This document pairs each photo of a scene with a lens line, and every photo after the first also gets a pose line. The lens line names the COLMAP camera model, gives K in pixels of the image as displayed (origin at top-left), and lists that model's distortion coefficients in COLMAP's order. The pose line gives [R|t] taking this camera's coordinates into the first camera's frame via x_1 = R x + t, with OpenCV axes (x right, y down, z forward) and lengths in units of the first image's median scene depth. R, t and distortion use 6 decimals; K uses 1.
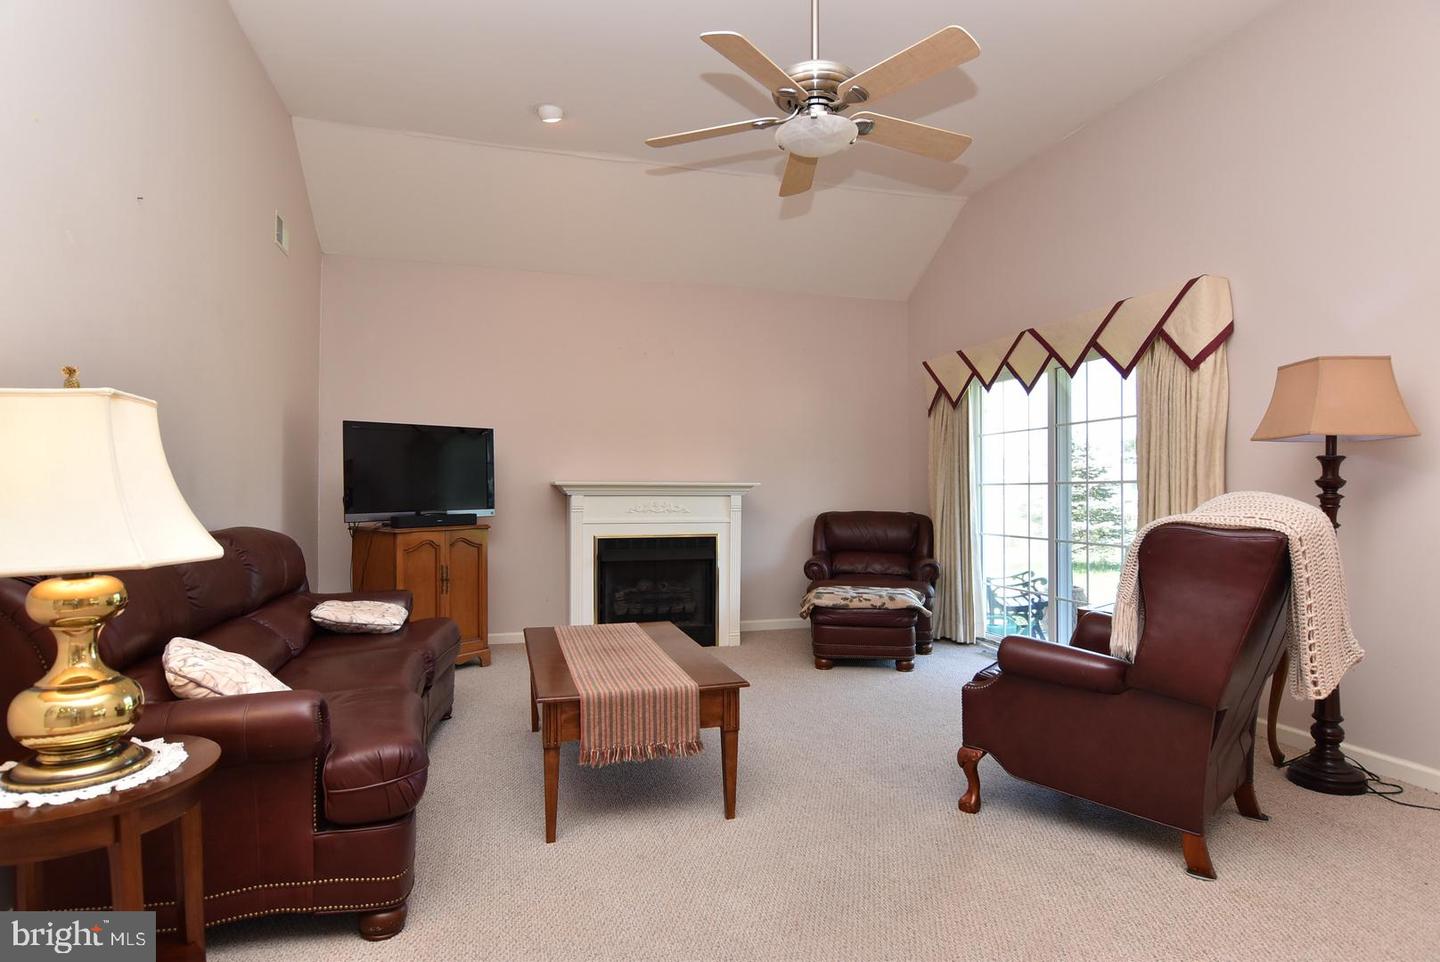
lens RADIAL K [[768.9, 0, 726.0], [0, 768.9, 473.8], [0, 0, 1]] dist [-0.004851, -0.014854]
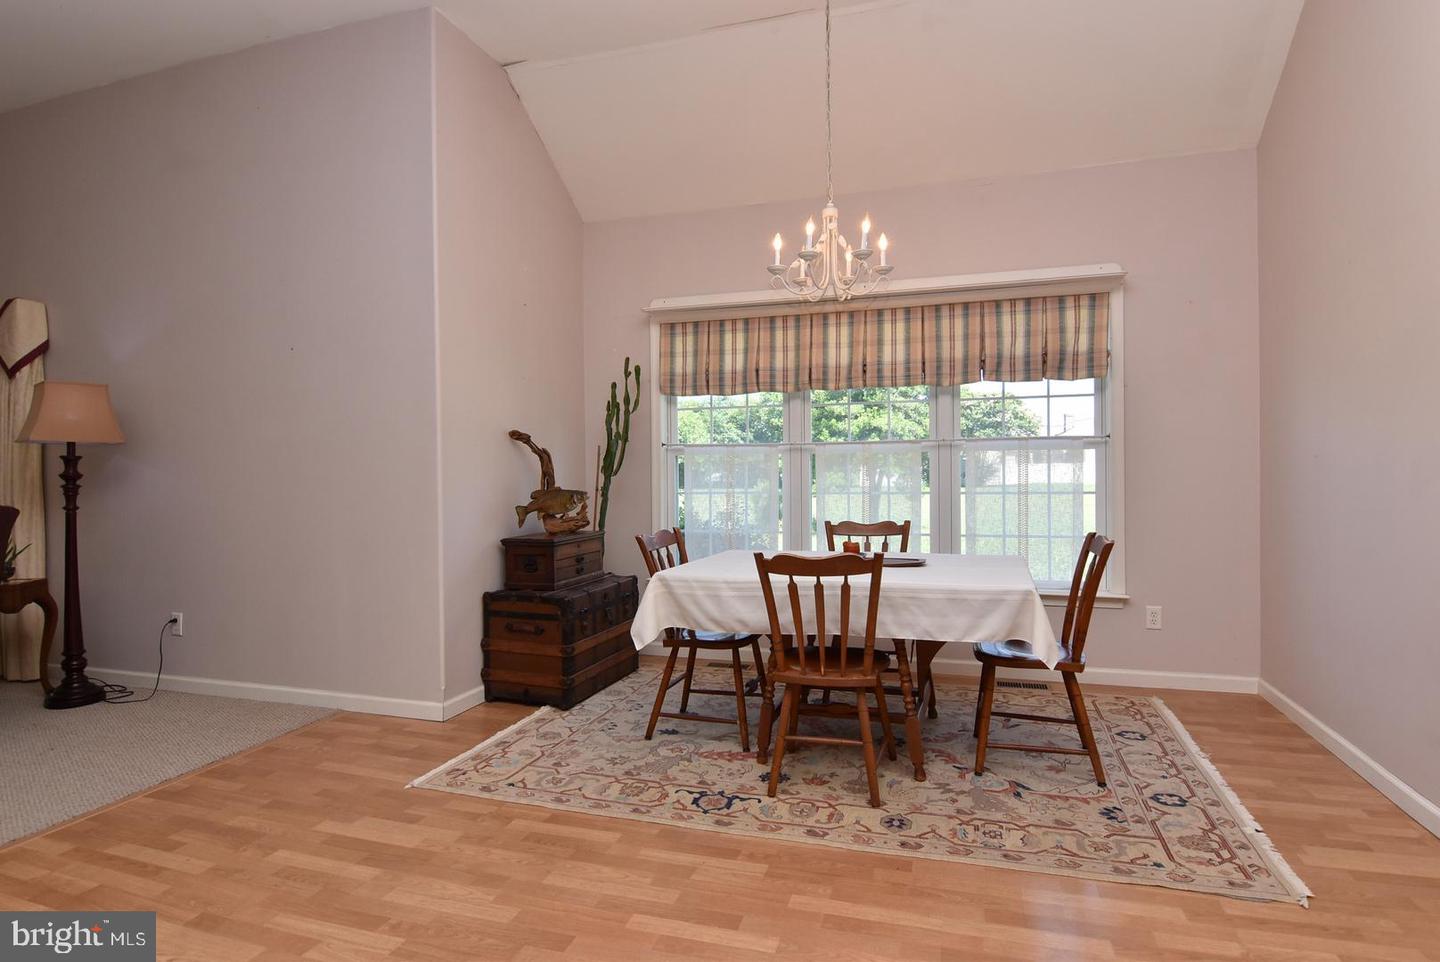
lens RADIAL K [[768.9, 0, 716.2], [0, 768.9, 481.6], [0, 0, 1]] dist [-0.004851, -0.014854]
pose [[0.555172, -0.020645, 0.831479, 0.291792], [-0.004847, 0.999595, 0.028055, -0.019529], [-0.831722, -0.019605, 0.554847, -0.609659]]
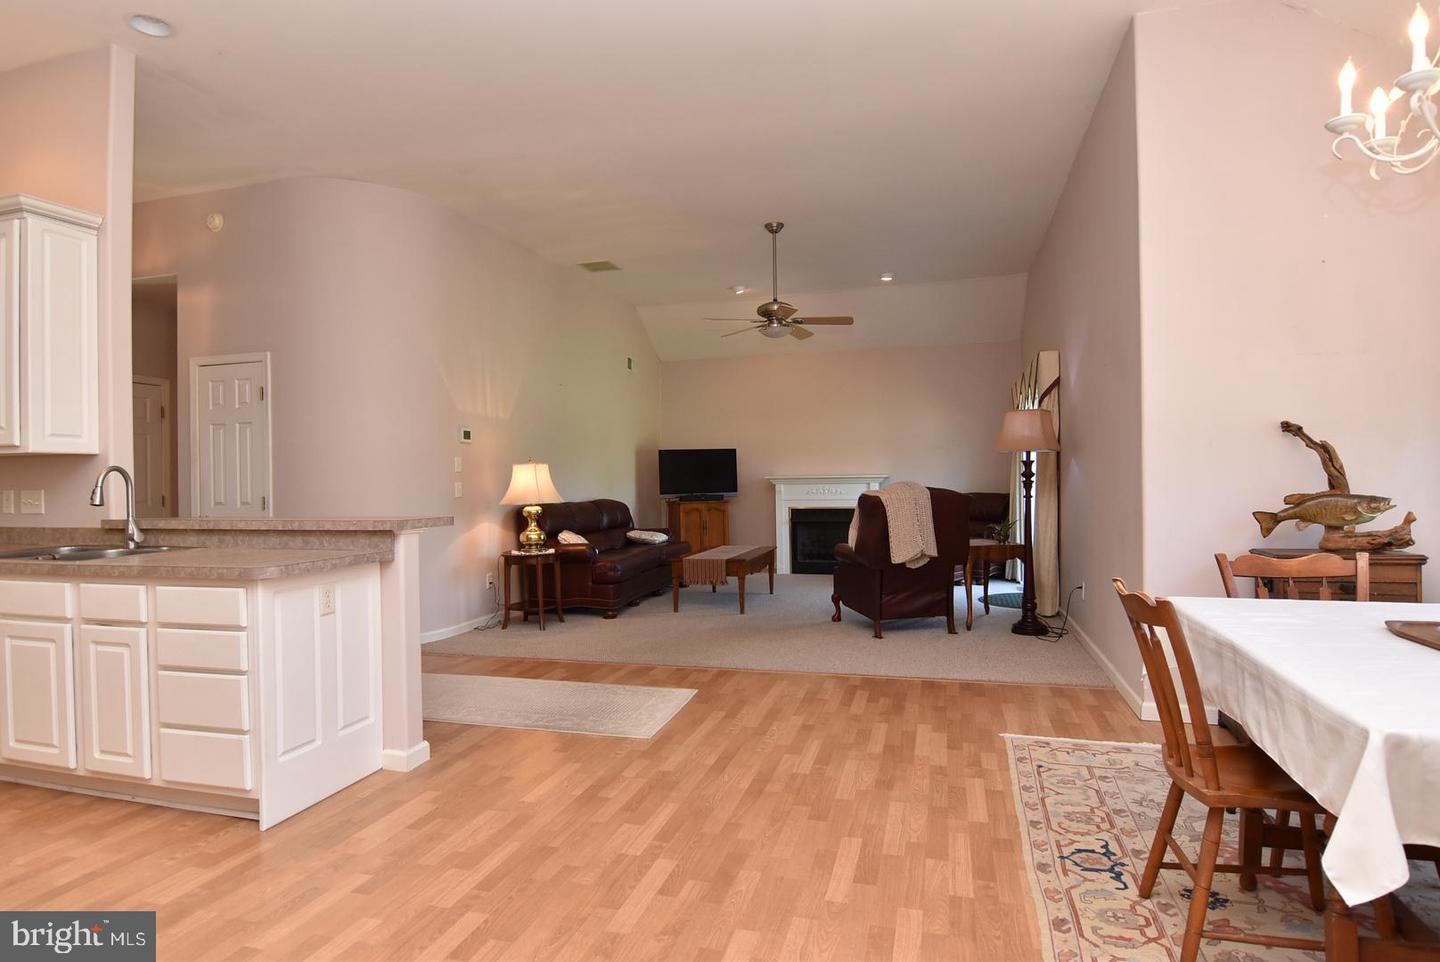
lens RADIAL K [[768.9, 0, 721.7], [0, 768.9, 483.4], [0, 0, 1]] dist [-0.004851, -0.014854]
pose [[0.838312, -0.013594, -0.545022, 1.100965], [0.030825, 0.999272, 0.022487, -0.029460], [0.544319, -0.035651, 0.838120, -0.937729]]
